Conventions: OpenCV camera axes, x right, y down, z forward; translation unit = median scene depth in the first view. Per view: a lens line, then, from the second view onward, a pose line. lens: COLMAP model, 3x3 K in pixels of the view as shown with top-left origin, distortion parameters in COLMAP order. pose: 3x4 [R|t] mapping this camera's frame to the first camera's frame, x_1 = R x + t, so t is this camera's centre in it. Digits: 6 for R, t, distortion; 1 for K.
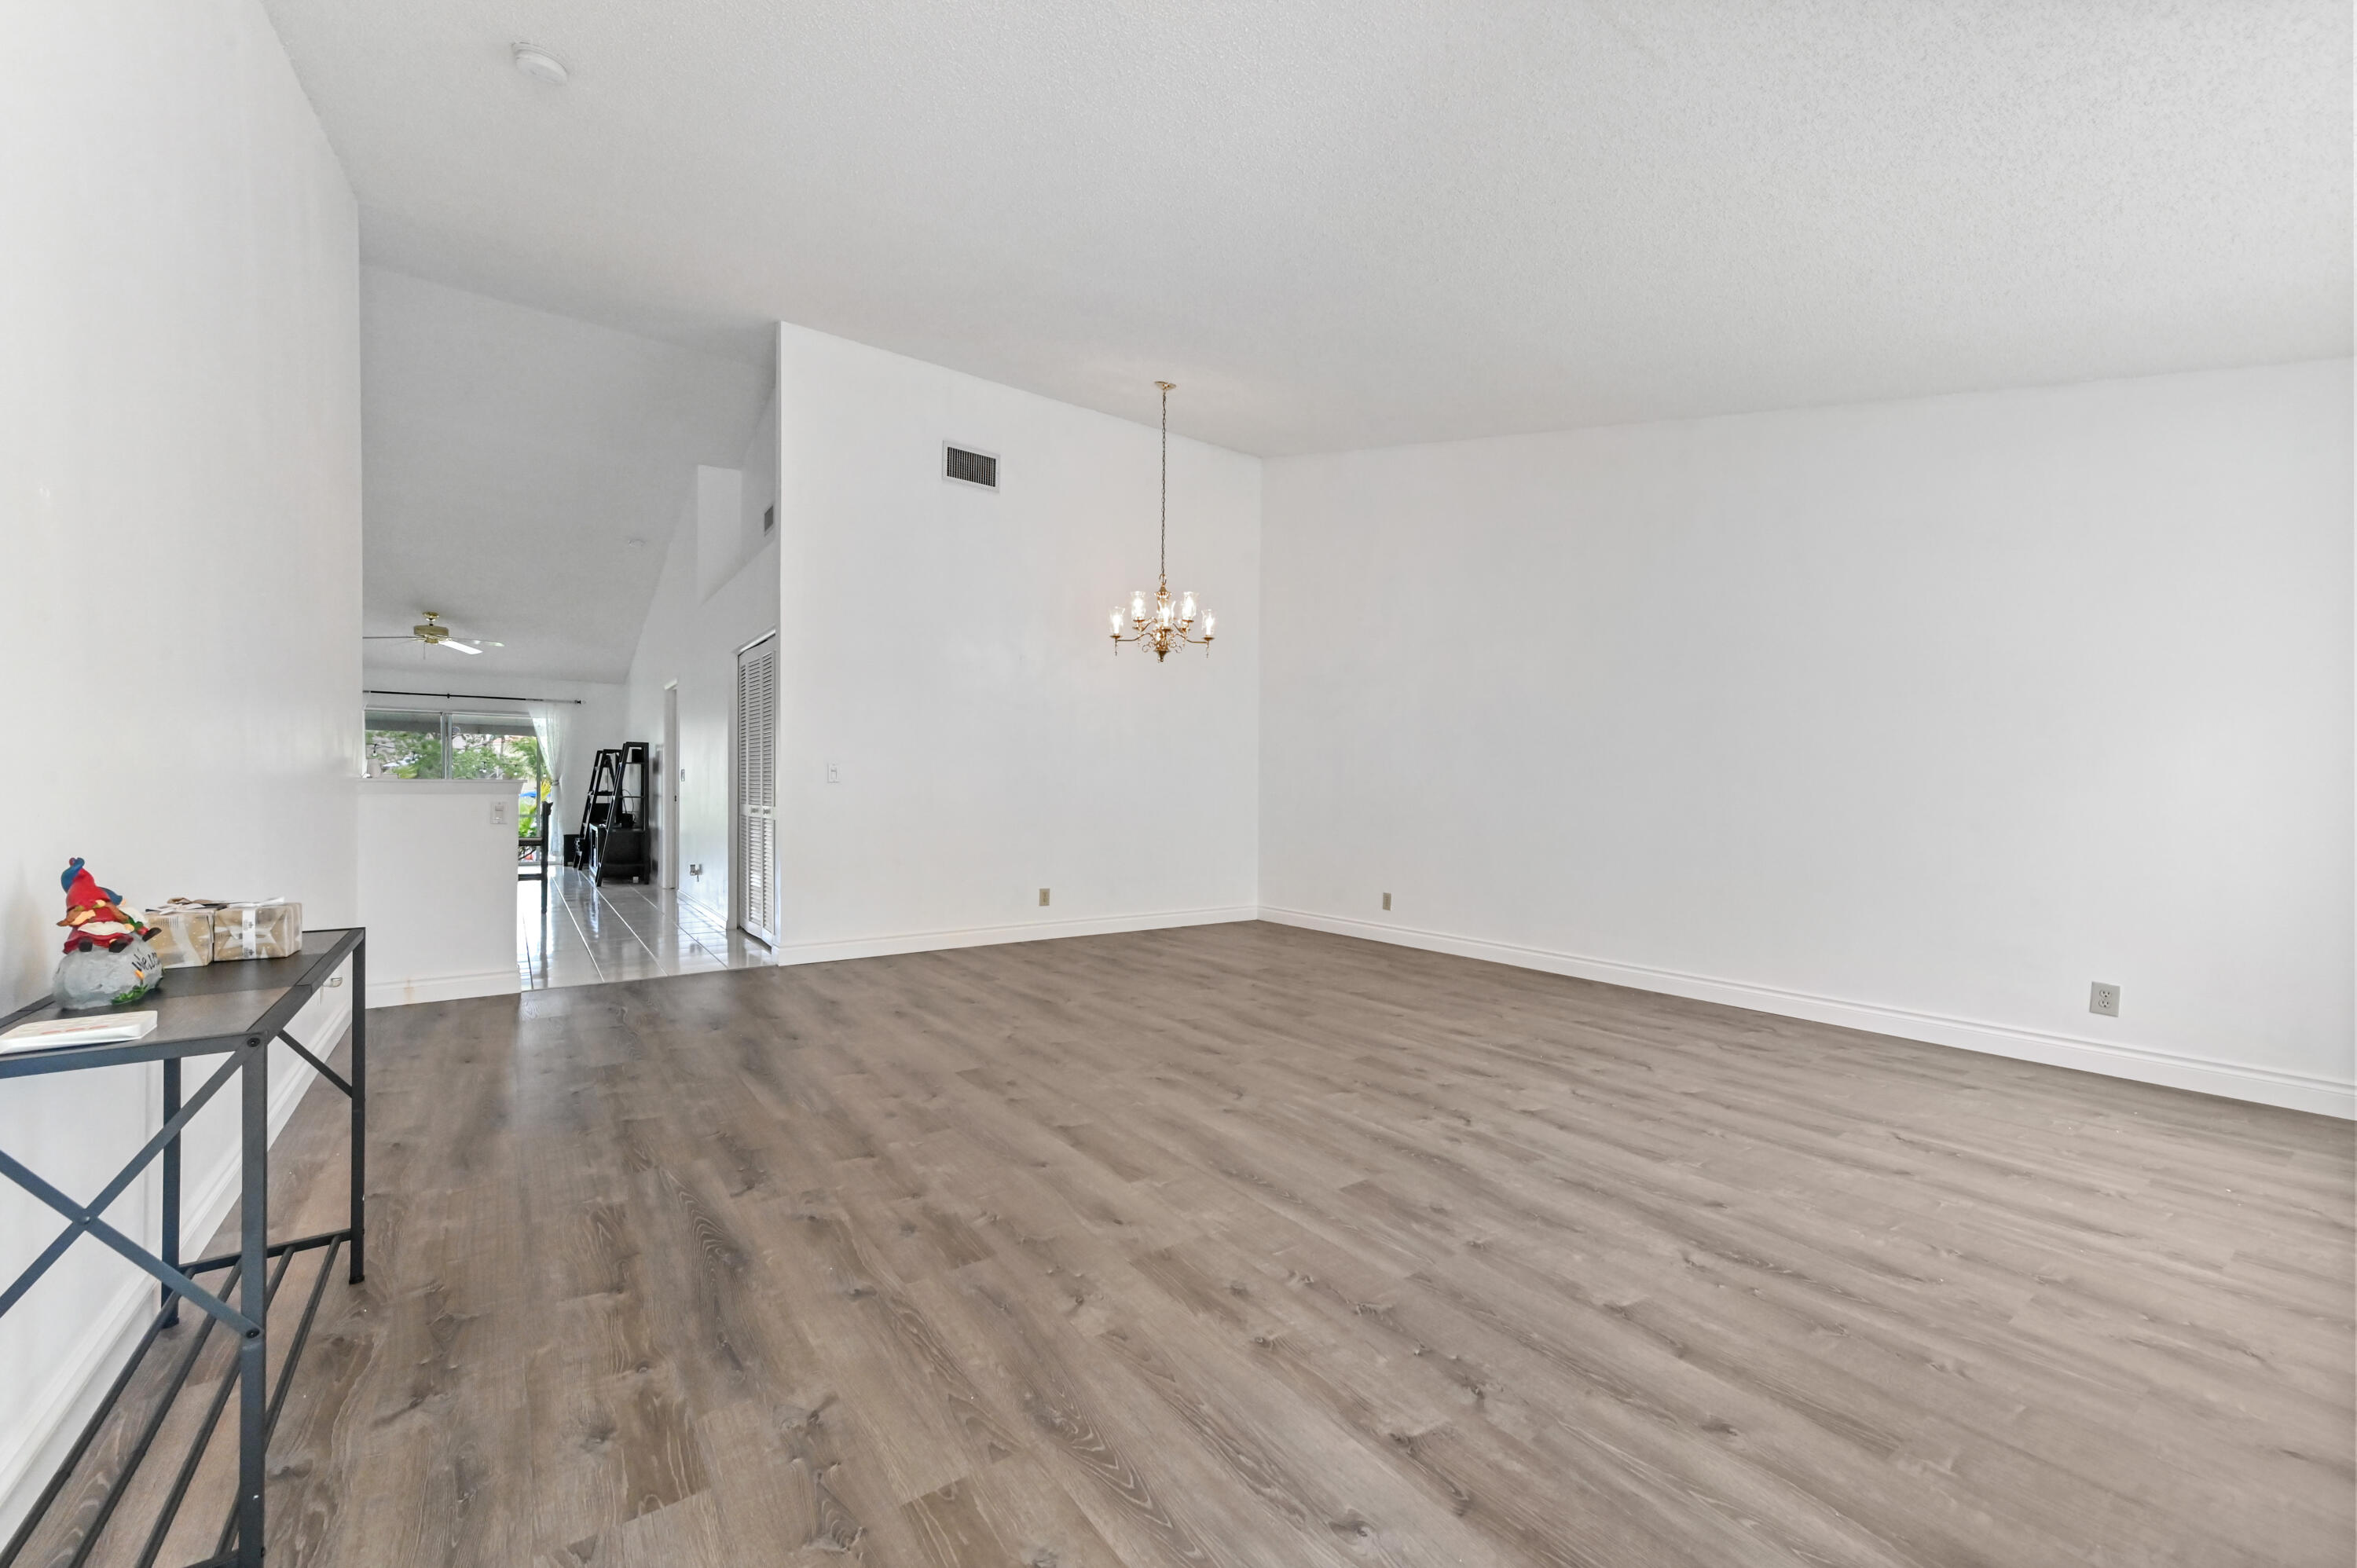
lens RADIAL K [[931.5, 0, 1182.8], [0, 931.5, 780.3], [0, 0, 1]] dist [0.011835, 0.000128]
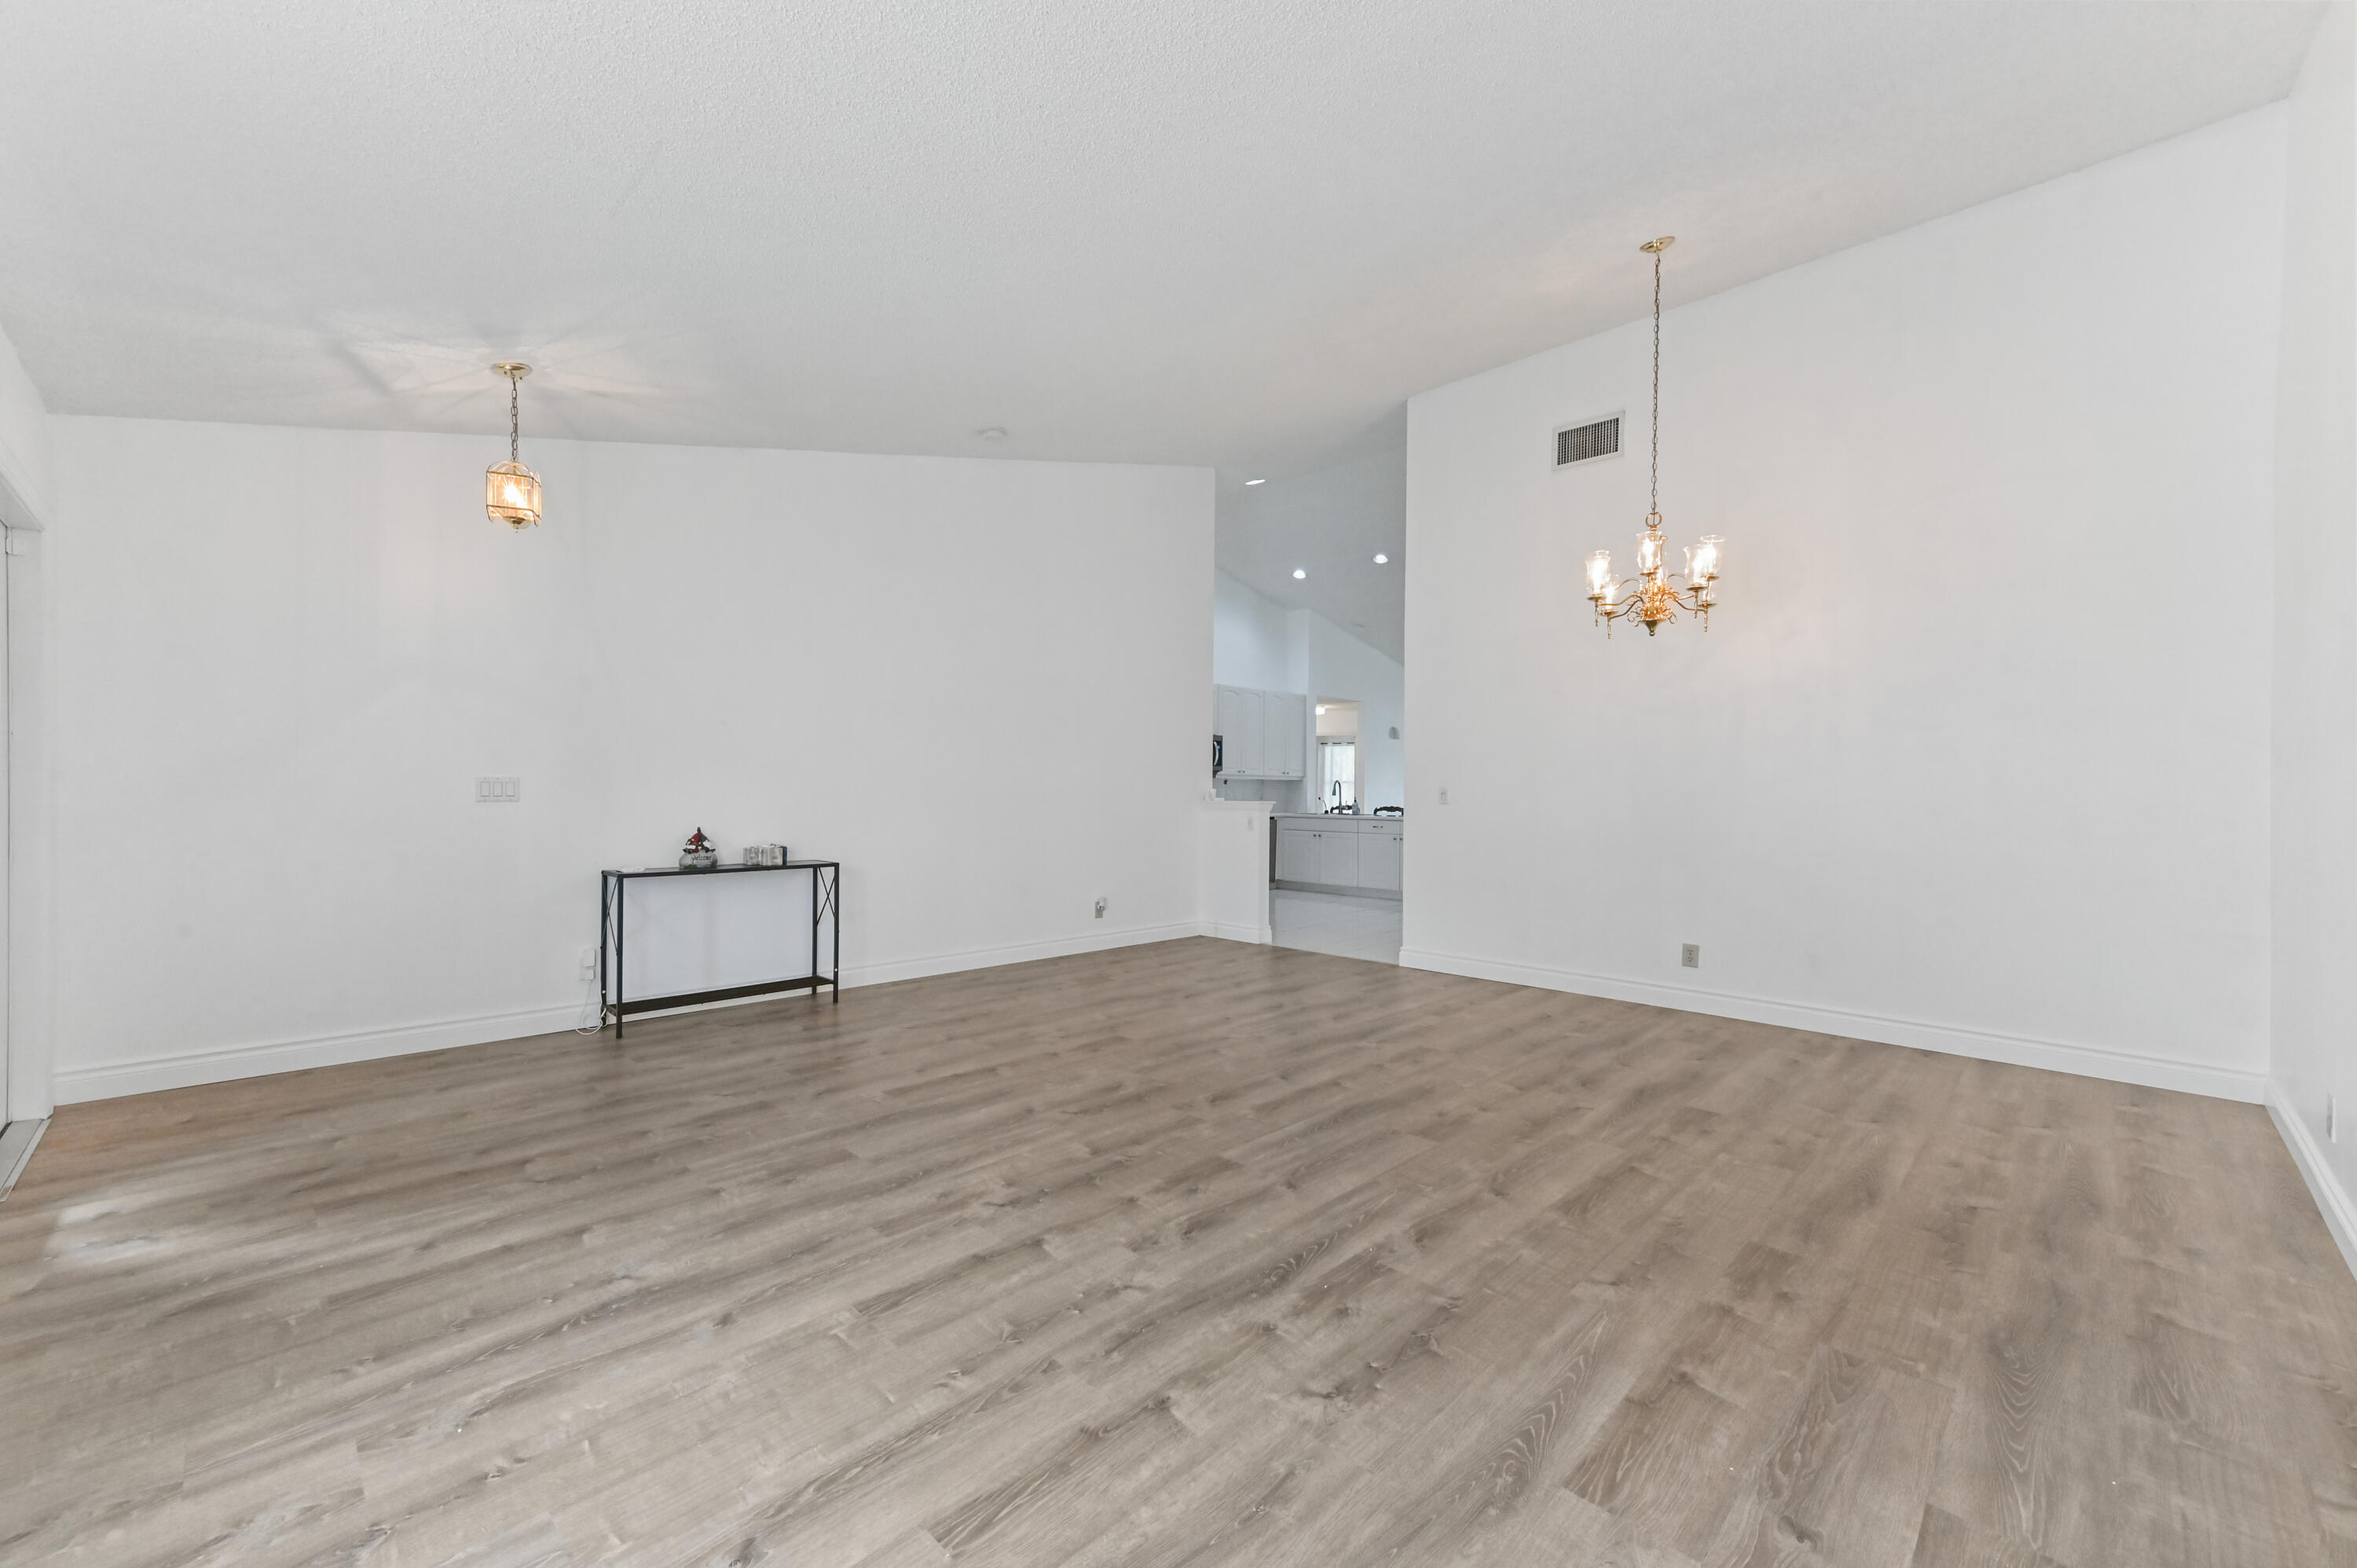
lens RADIAL K [[931.5, 0, 1182.8], [0, 931.5, 780.3], [0, 0, 1]] dist [0.011835, 0.000128]
pose [[0.165505, -0.016128, -0.986077, 1.180895], [-0.000258, 0.999866, -0.016396, -0.012914], [0.986209, 0.002968, 0.165479, 1.014360]]
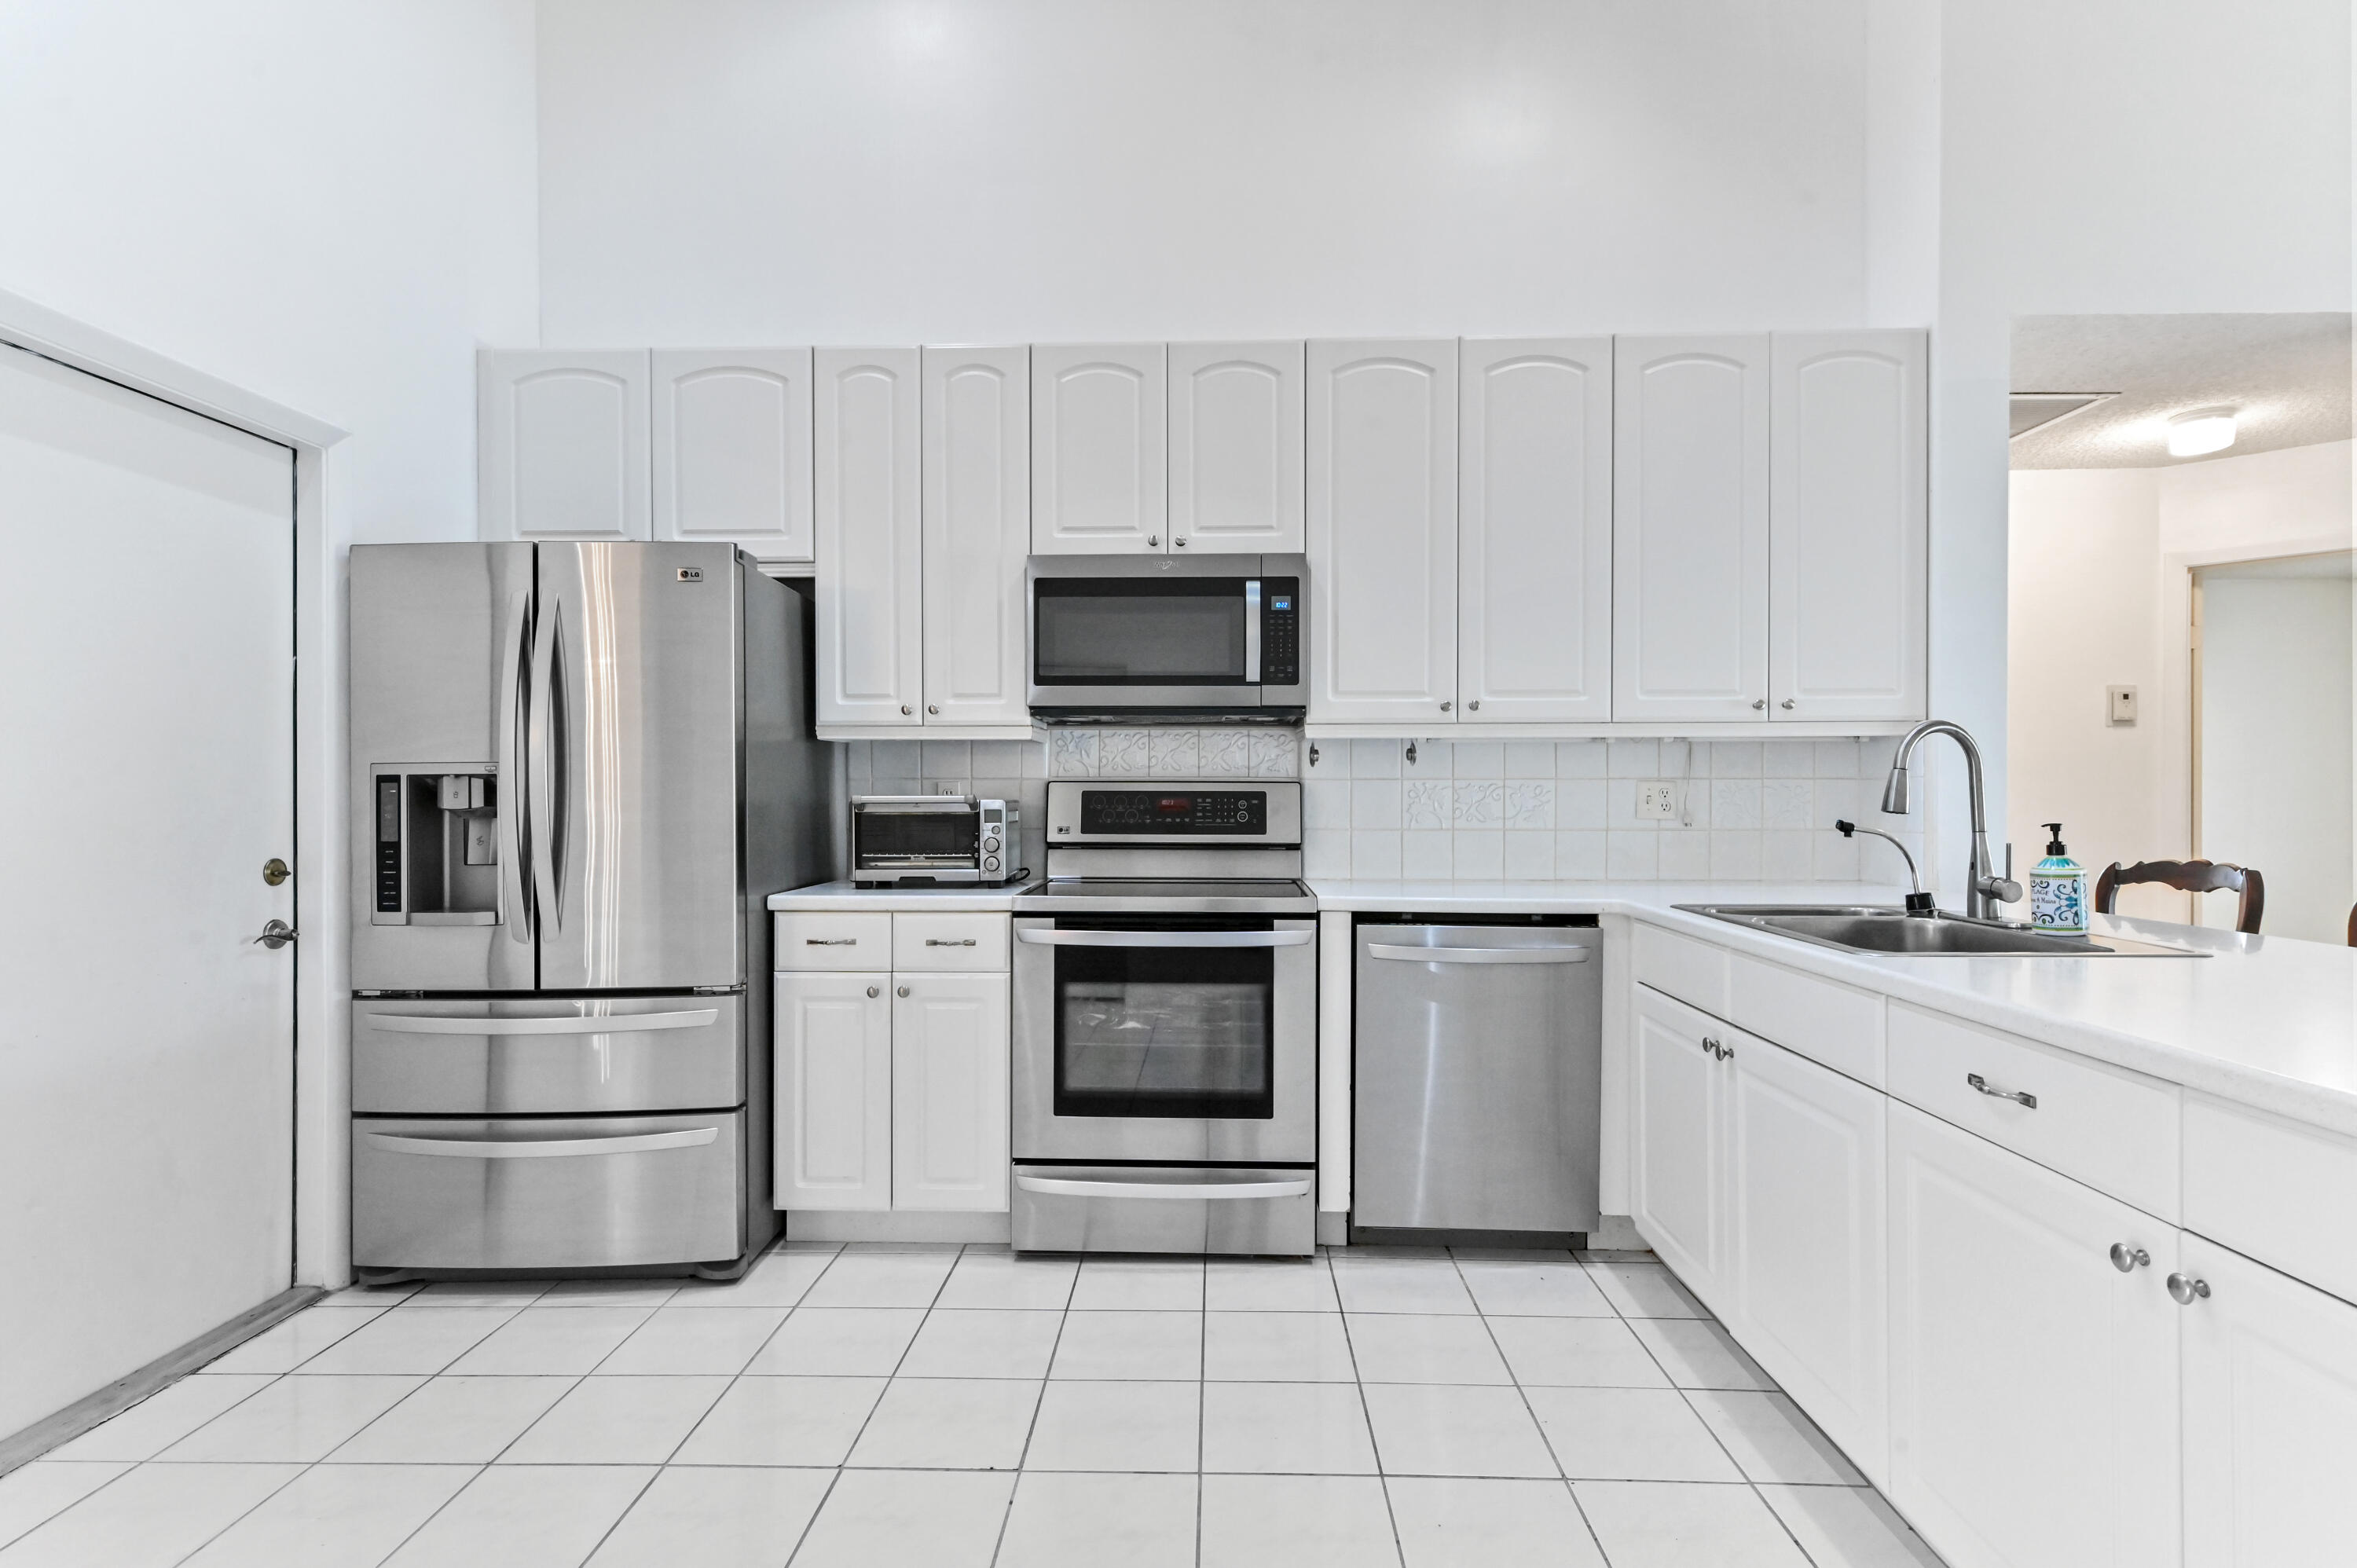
lens RADIAL K [[1279.7, 0, 1178.5], [0, 1279.7, 784.0], [0, 0, 1]] dist [0.010674, -0.000083]
pose [[-0.606426, -0.008234, -0.795097, -1.343594], [0.003027, 0.999915, -0.012664, -0.024252], [0.795134, -0.010086, -0.606350, 2.335598]]
